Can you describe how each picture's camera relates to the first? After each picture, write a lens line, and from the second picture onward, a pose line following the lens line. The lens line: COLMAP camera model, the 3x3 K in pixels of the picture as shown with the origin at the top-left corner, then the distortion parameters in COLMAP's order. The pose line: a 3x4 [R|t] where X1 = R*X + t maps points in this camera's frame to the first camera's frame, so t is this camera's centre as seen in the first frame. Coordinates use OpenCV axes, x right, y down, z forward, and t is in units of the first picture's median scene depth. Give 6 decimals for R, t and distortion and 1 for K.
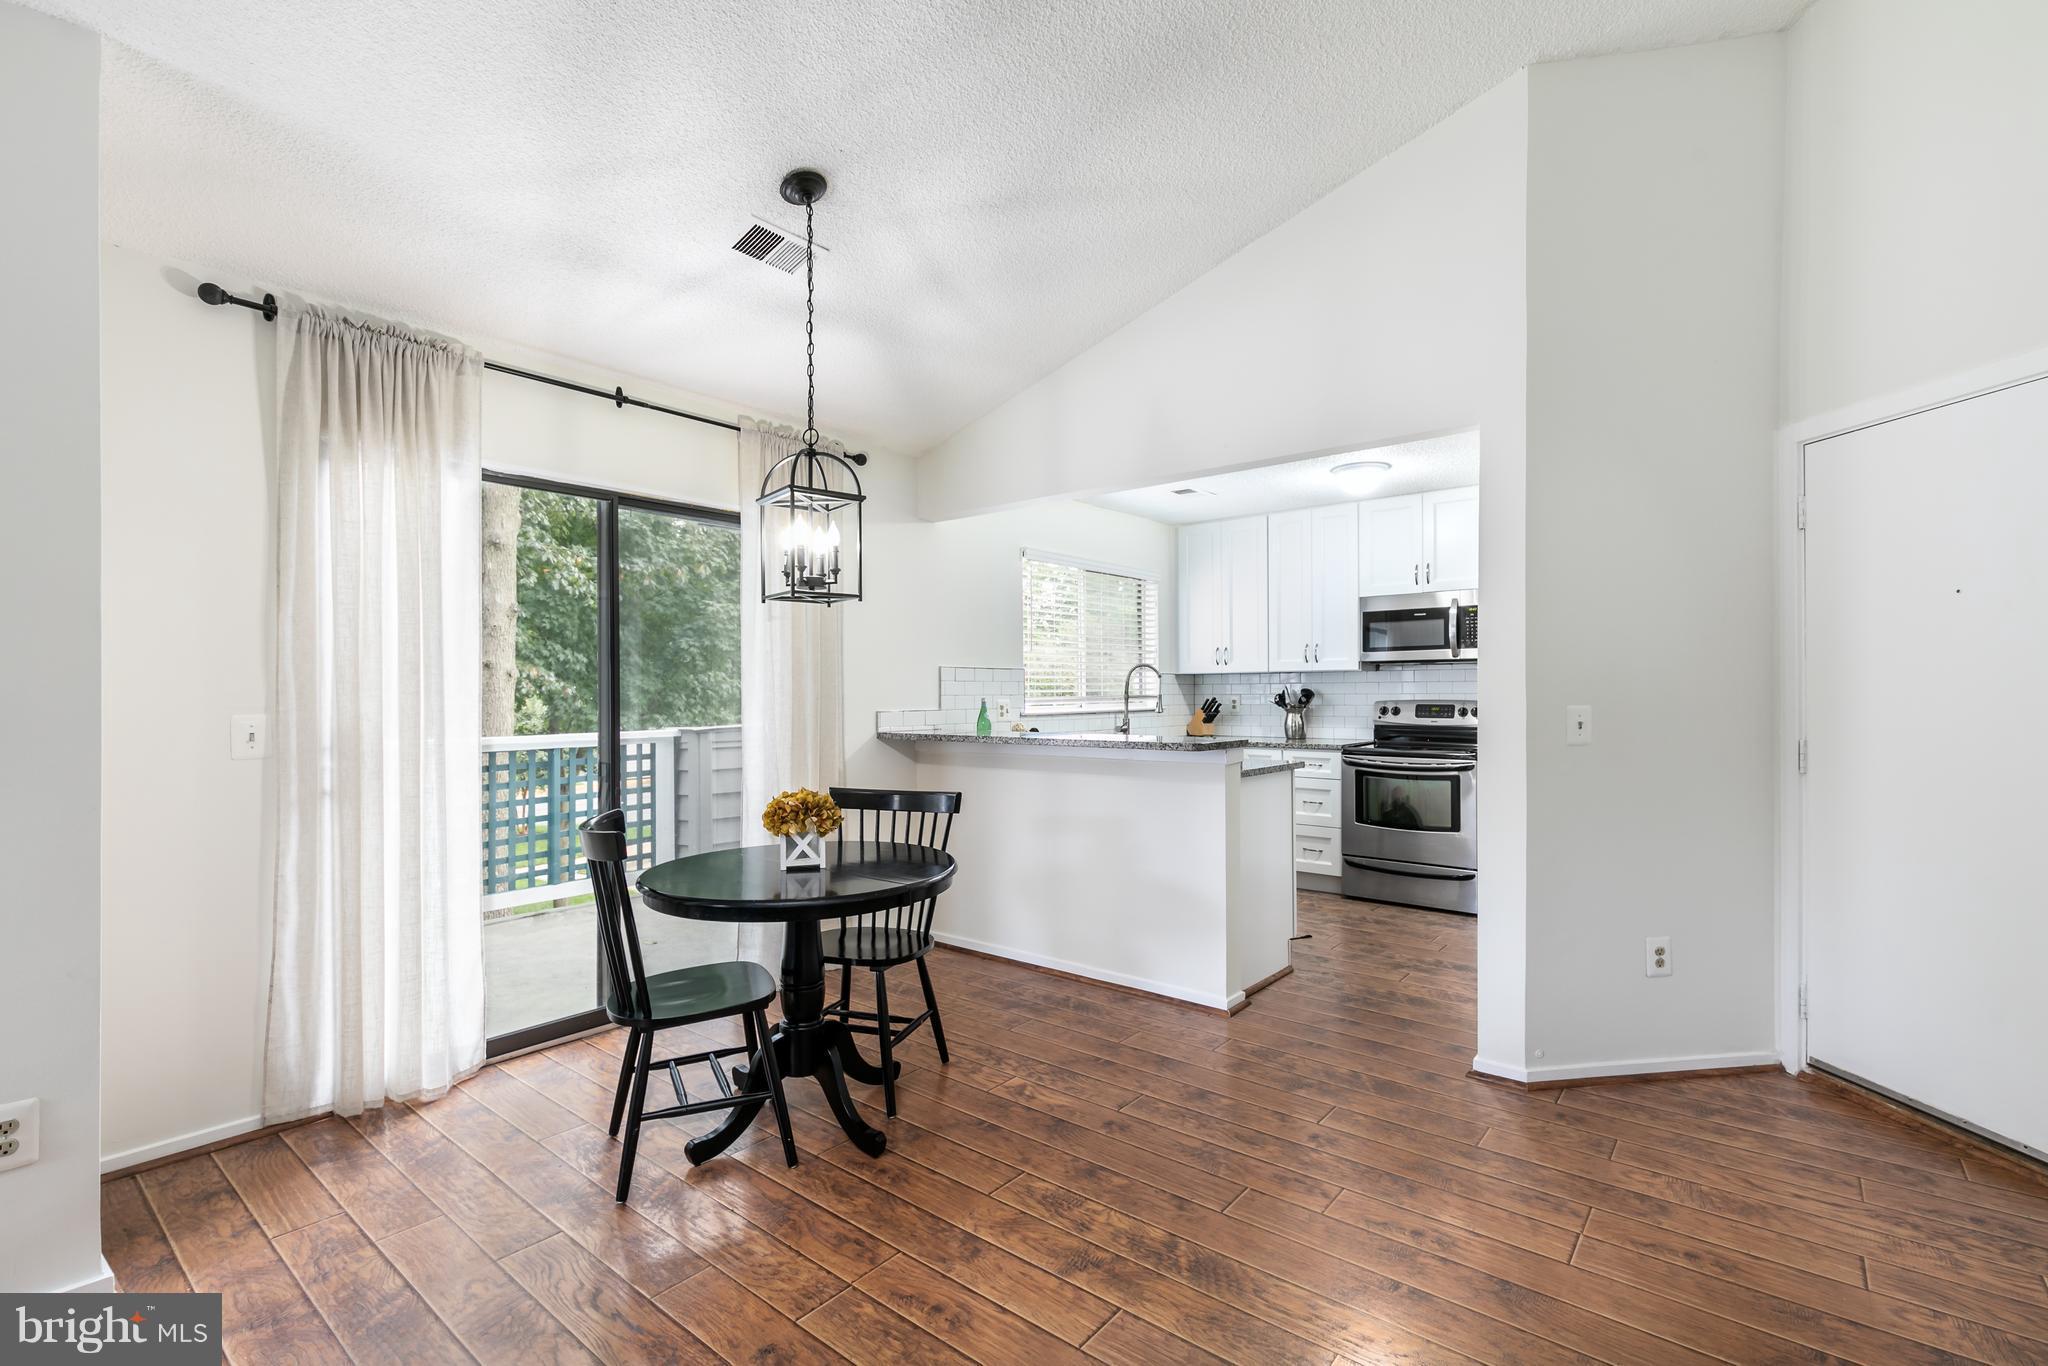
lens RADIAL K [[923.1, 0, 1015.5], [0, 923.1, 692.9], [0, 0, 1]] dist [0.002764, 0.000200]
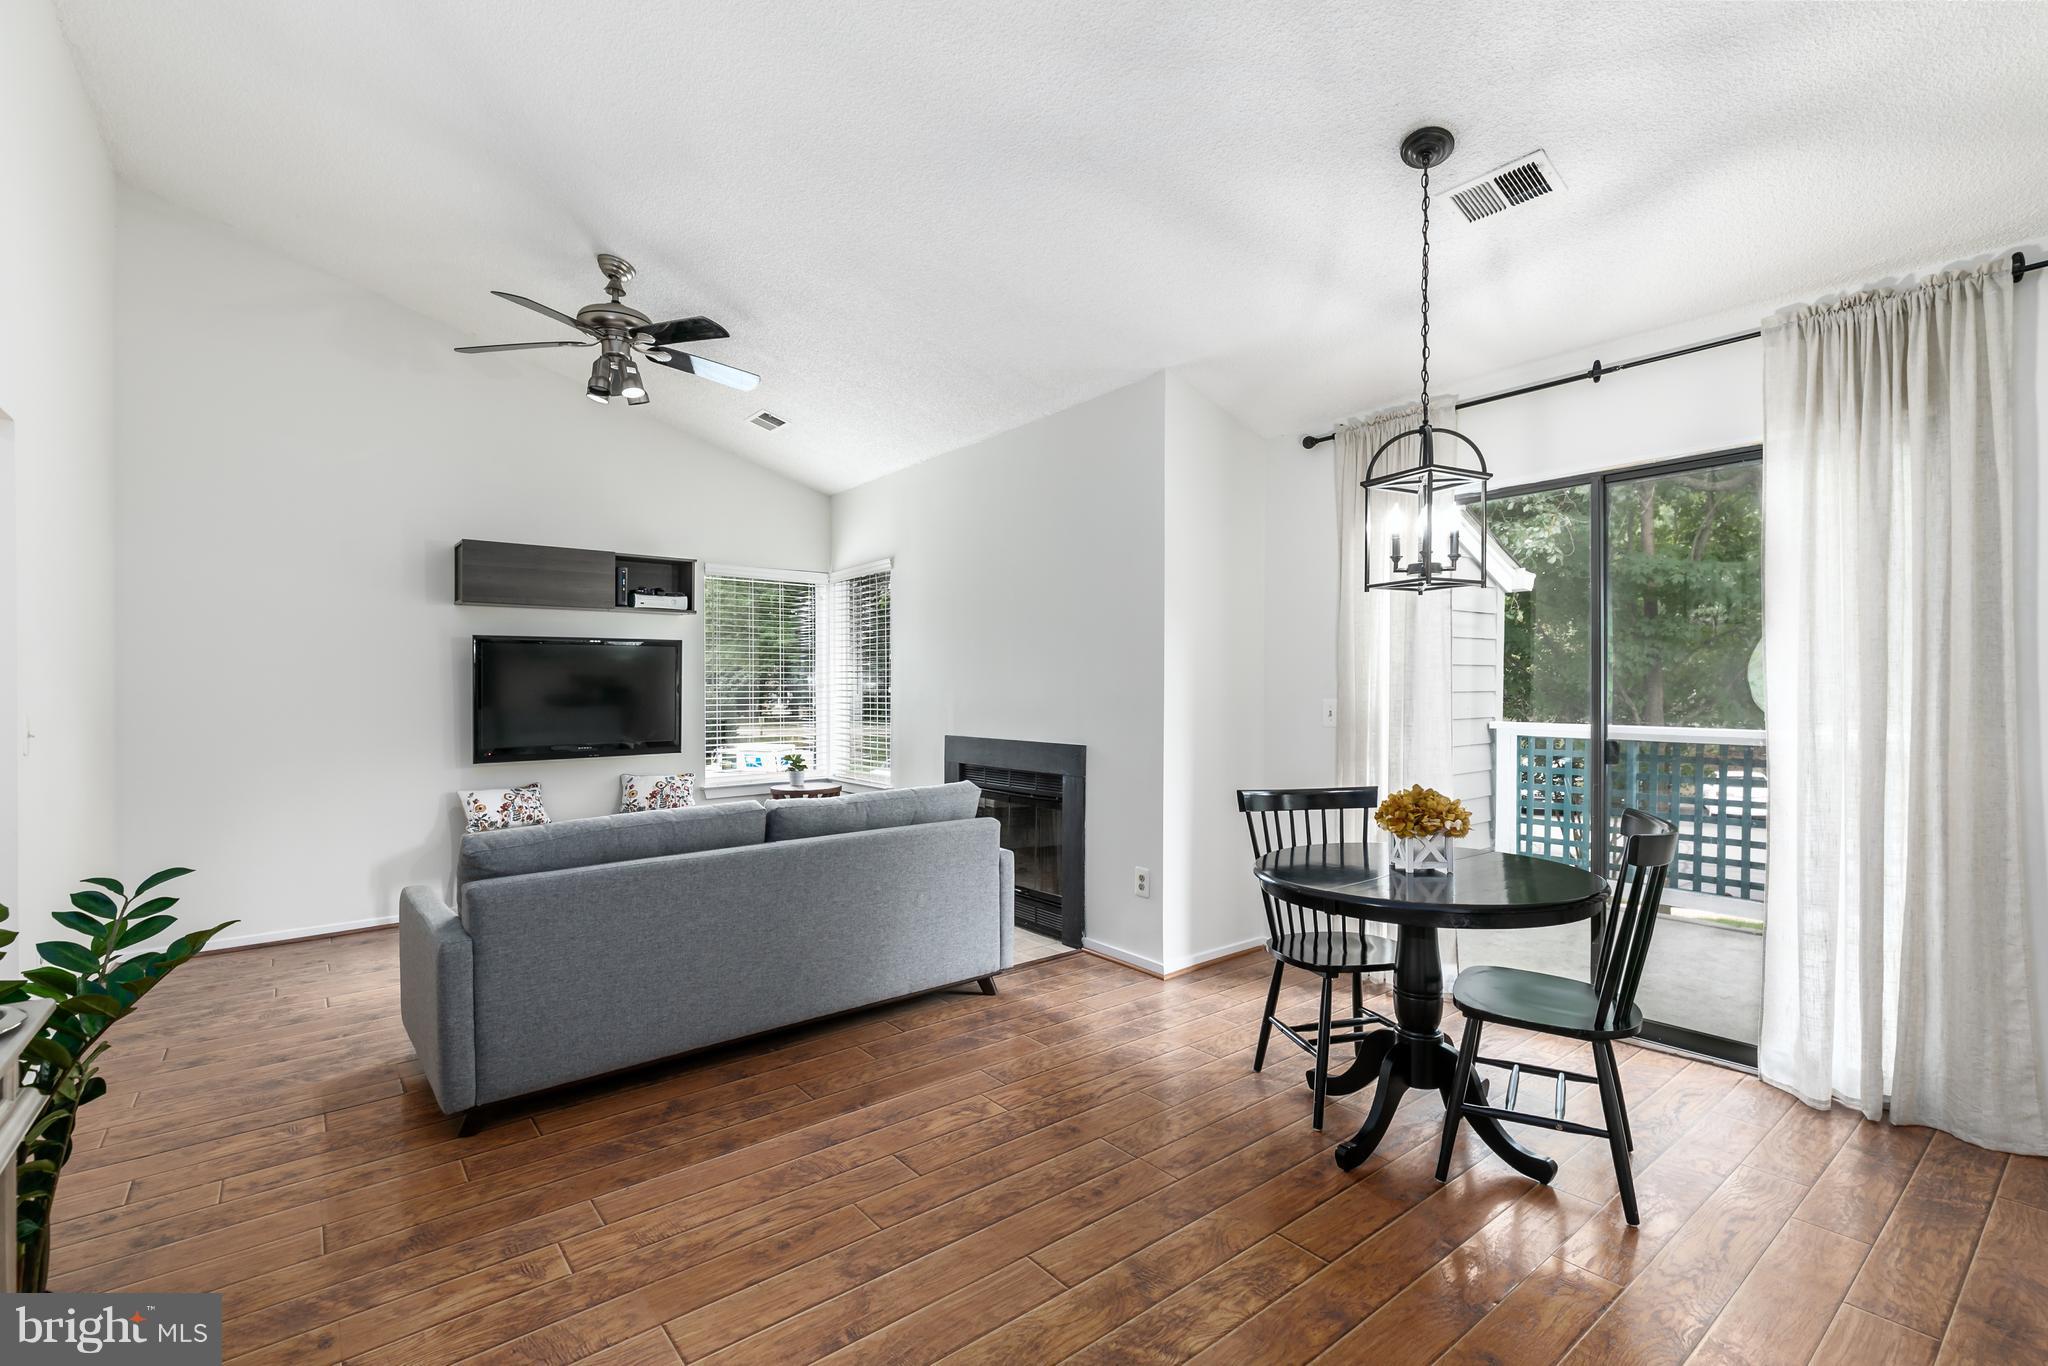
lens RADIAL K [[911.9, 0, 1071.3], [0, 911.9, 692.3], [0, 0, 1]] dist [0.001837, 0.000051]
pose [[-0.177258, 0.012446, -0.984086, 0.614045], [0.007676, 0.999907, 0.011263, -0.007027], [0.984134, -0.005557, -0.177337, 0.662480]]
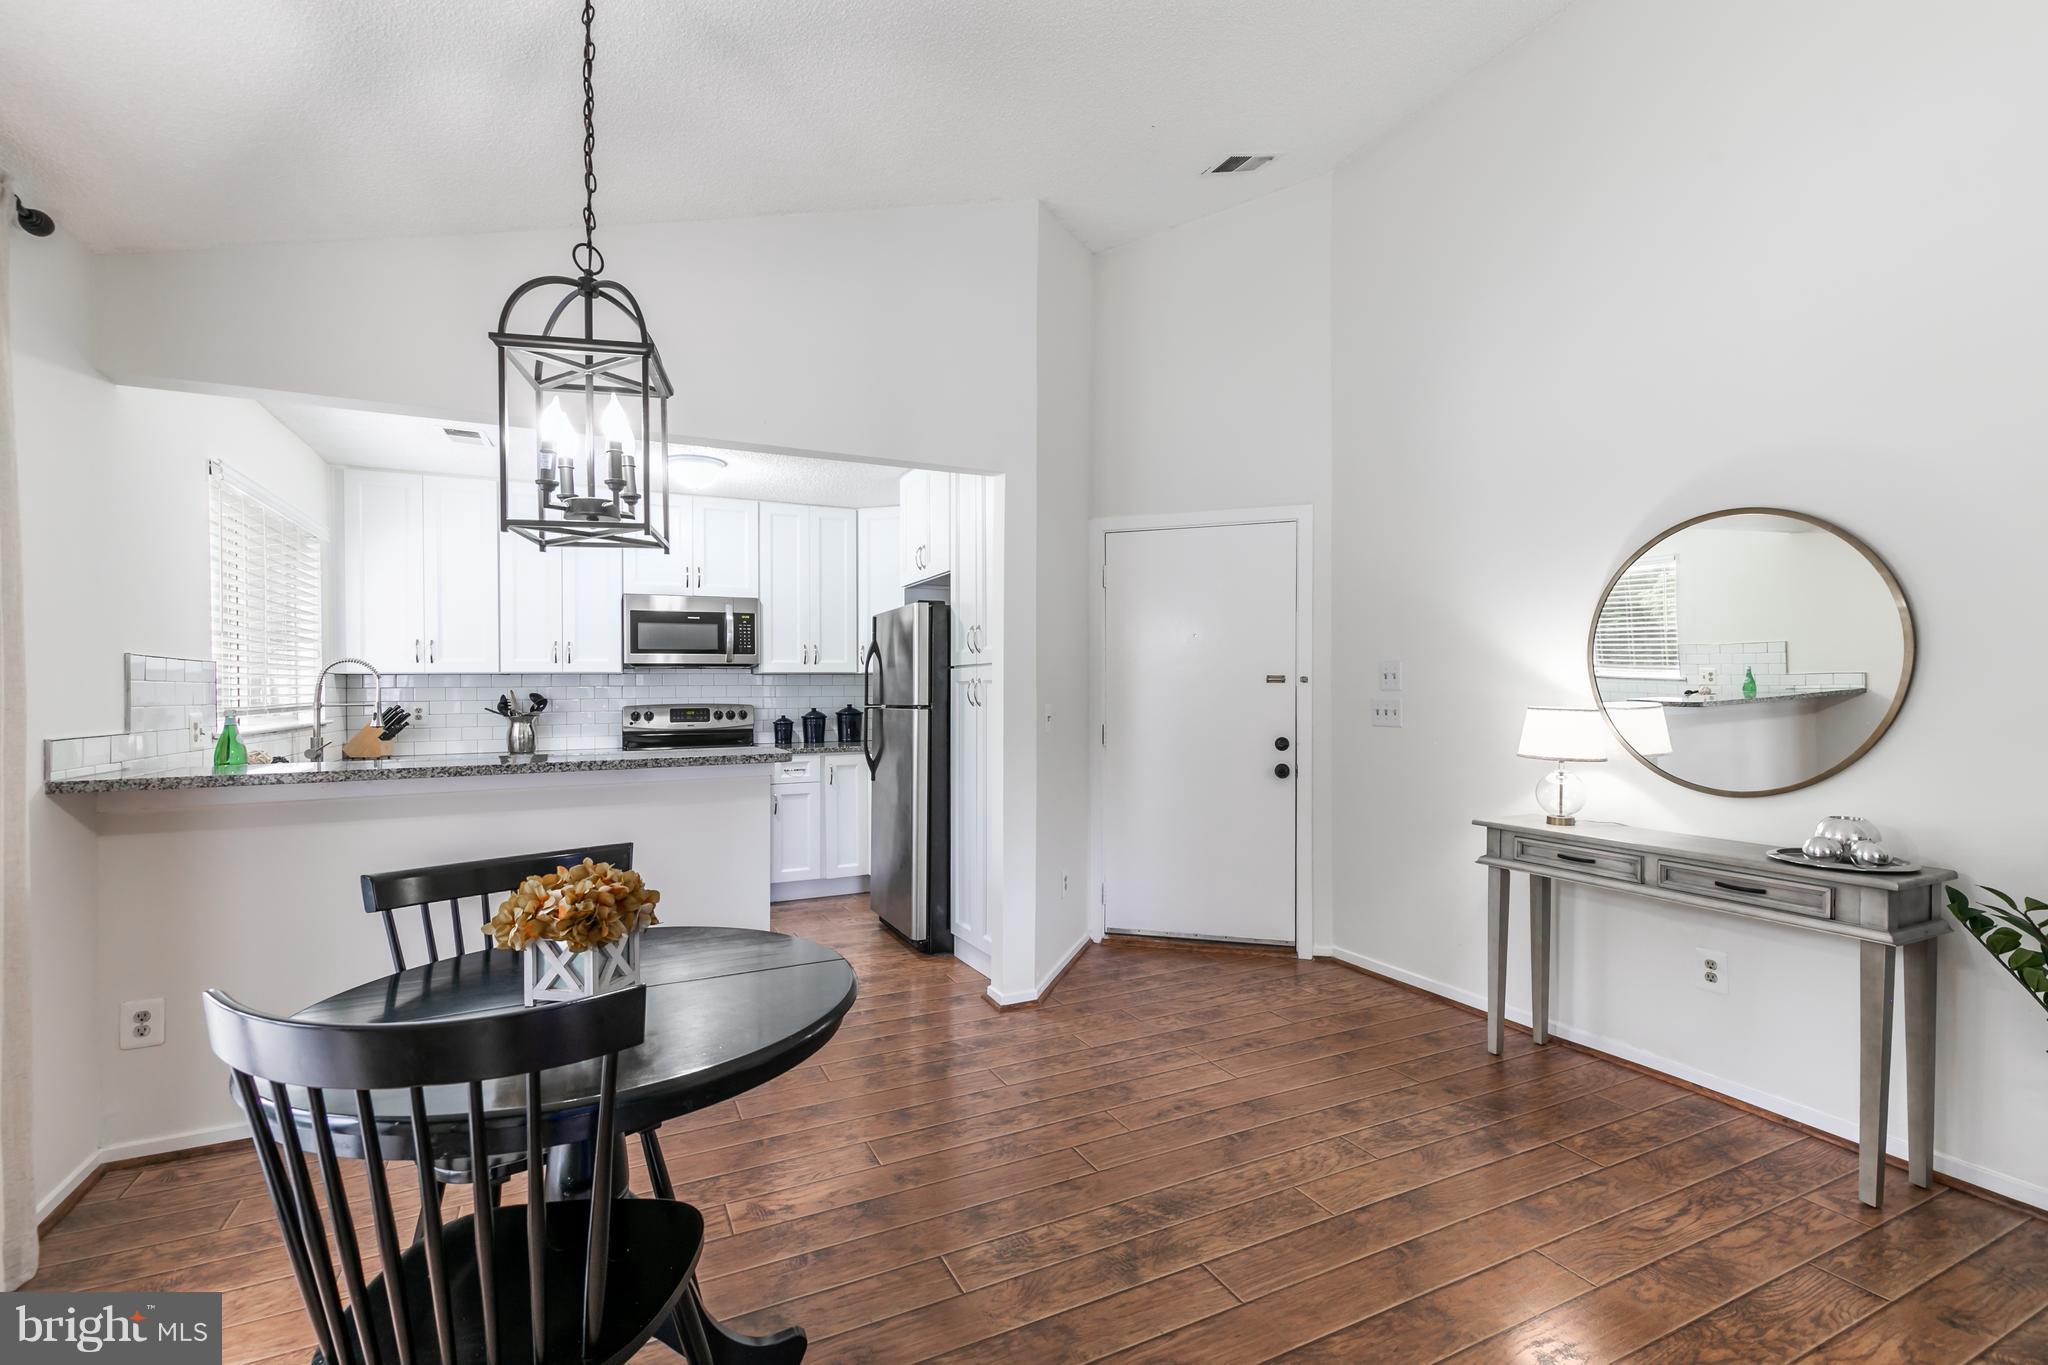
lens RADIAL K [[925.4, 0, 1059.2], [0, 925.4, 687.6], [0, 0, 1]] dist [0.019829, 0.000054]
pose [[0.401587, 0.003690, 0.915814, -0.531043], [0.007928, 0.999940, -0.007505, 0.001000], [-0.915787, 0.010275, 0.401533, 0.396456]]
